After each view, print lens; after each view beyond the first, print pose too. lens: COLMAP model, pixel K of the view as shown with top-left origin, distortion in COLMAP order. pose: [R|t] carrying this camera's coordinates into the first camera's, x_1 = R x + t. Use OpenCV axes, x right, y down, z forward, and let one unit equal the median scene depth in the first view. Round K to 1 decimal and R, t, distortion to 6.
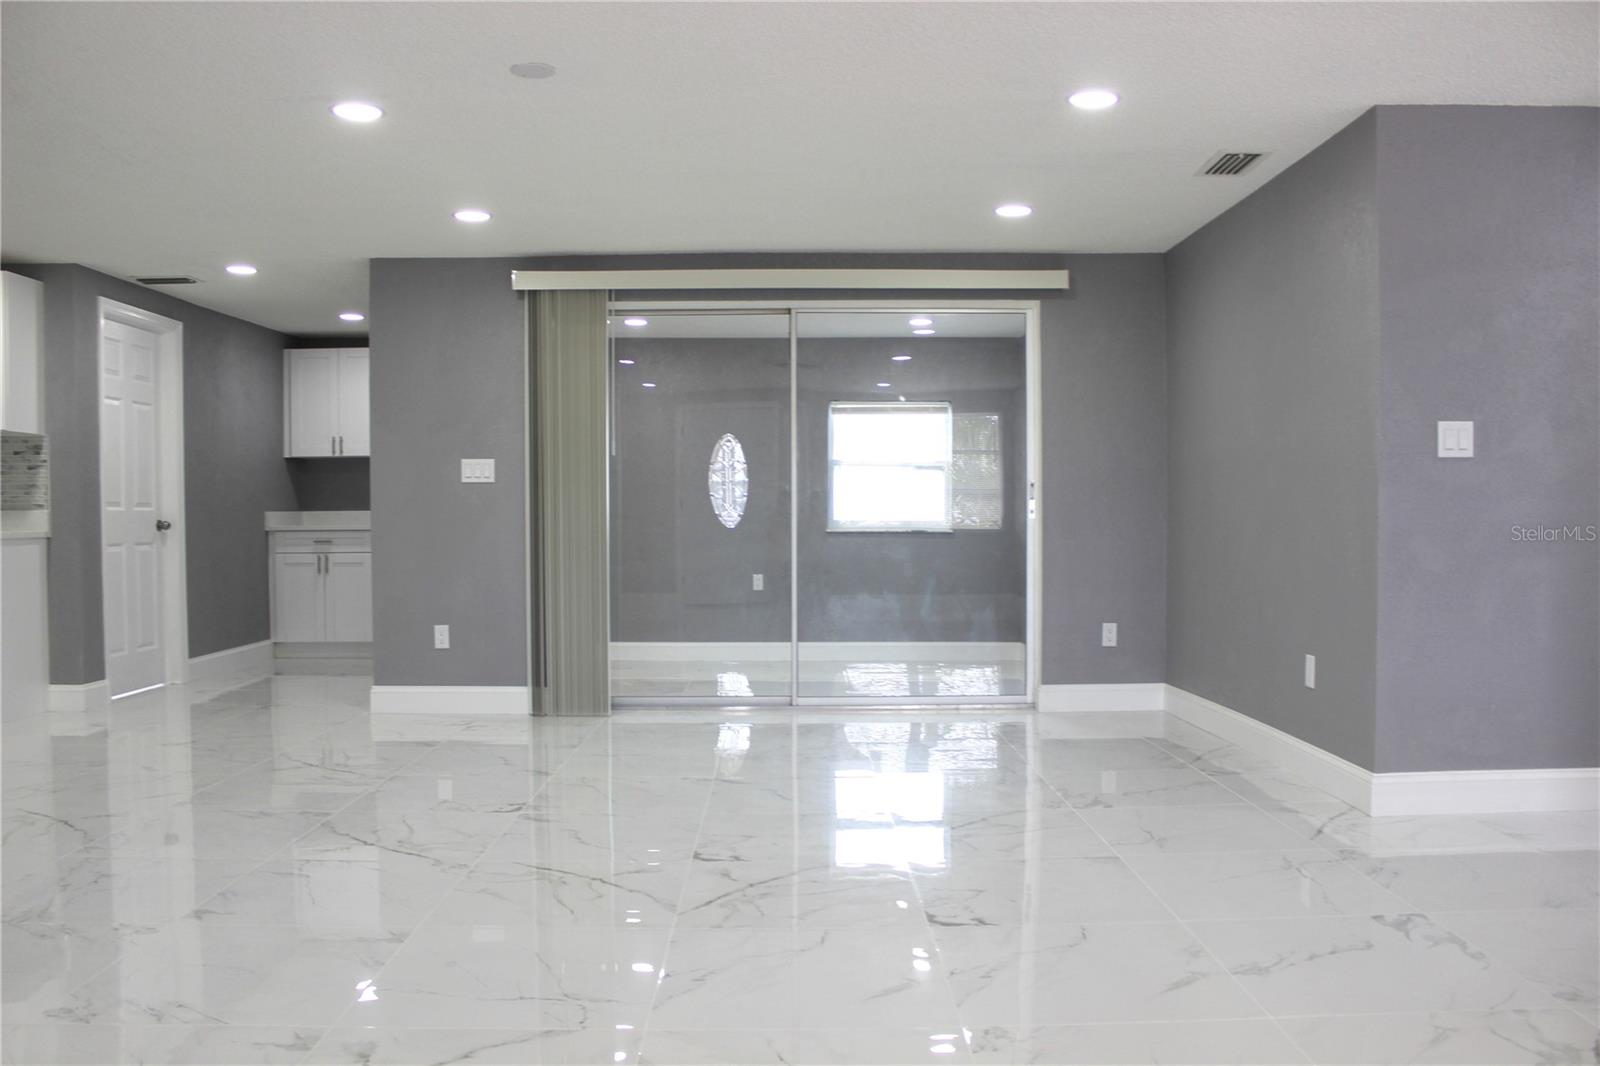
lens RADIAL K [[1245.7, 0, 847.0], [0, 1245.7, 532.1], [0, 0, 1]] dist [-0.148376, 0.112376]
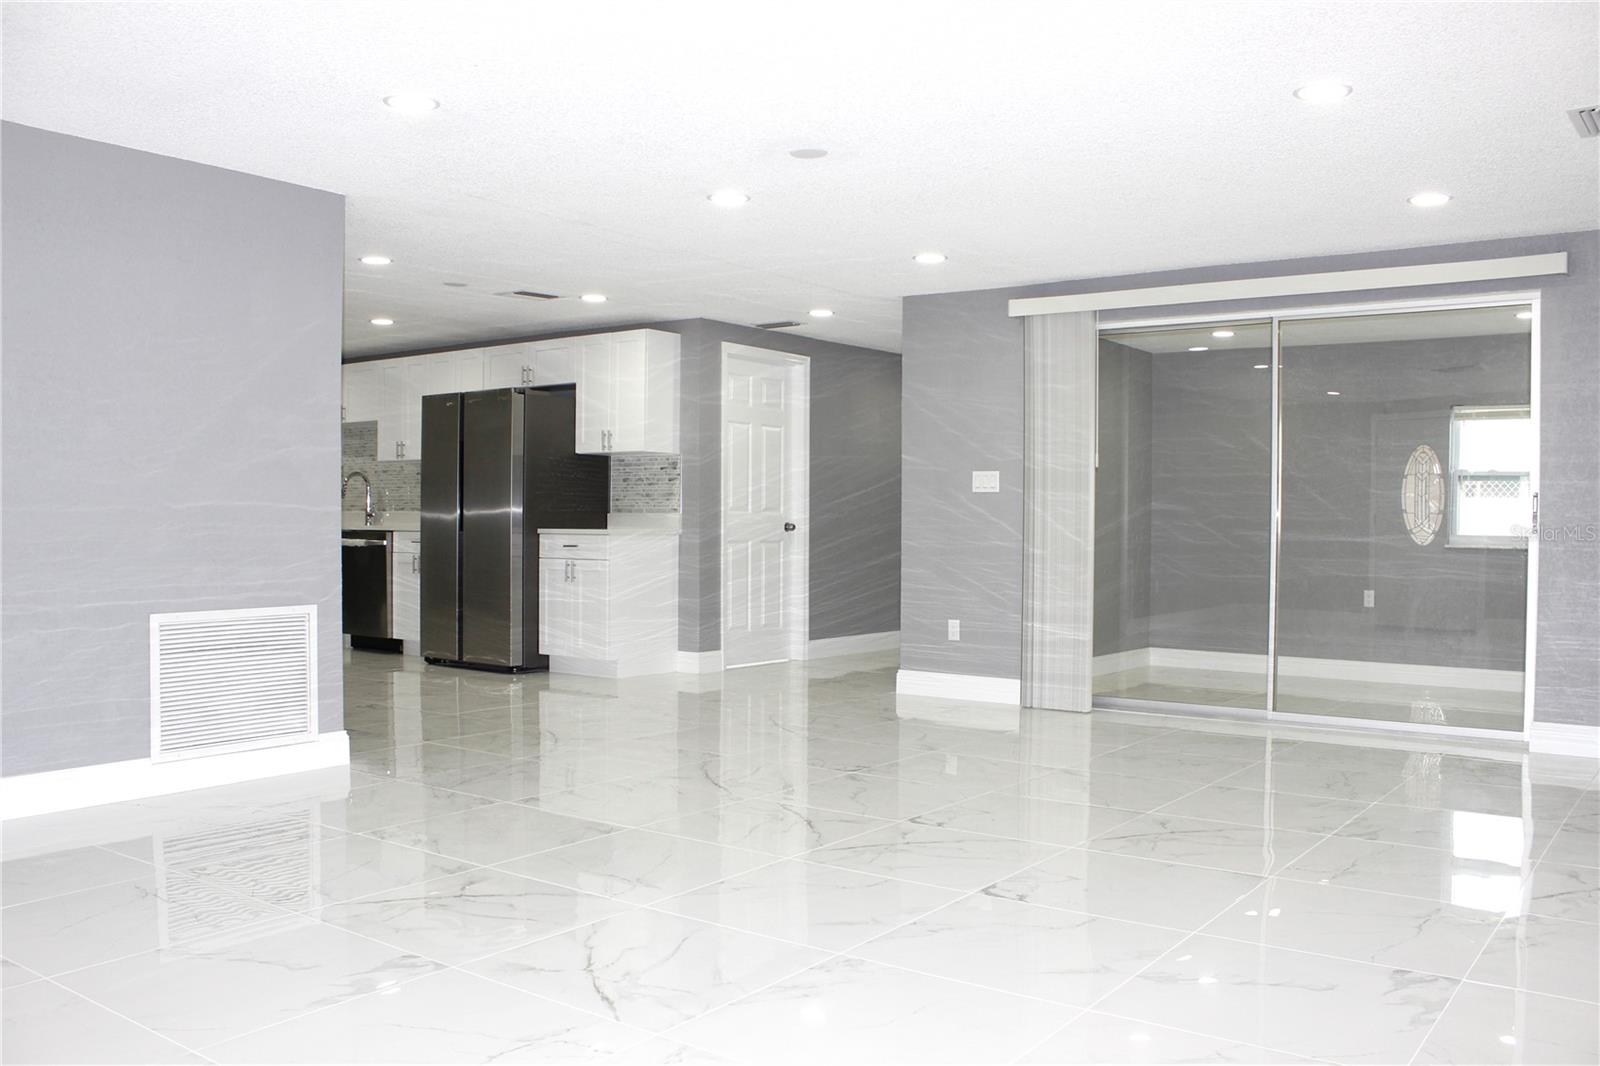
lens RADIAL K [[1245.7, 0, 847.0], [0, 1245.7, 532.1], [0, 0, 1]] dist [-0.148376, 0.112376]
pose [[0.825369, 0.017464, -0.564323, 0.223947], [-0.022657, 0.999741, -0.002199, 0.000812], [0.564139, 0.014601, 0.825551, 0.007257]]
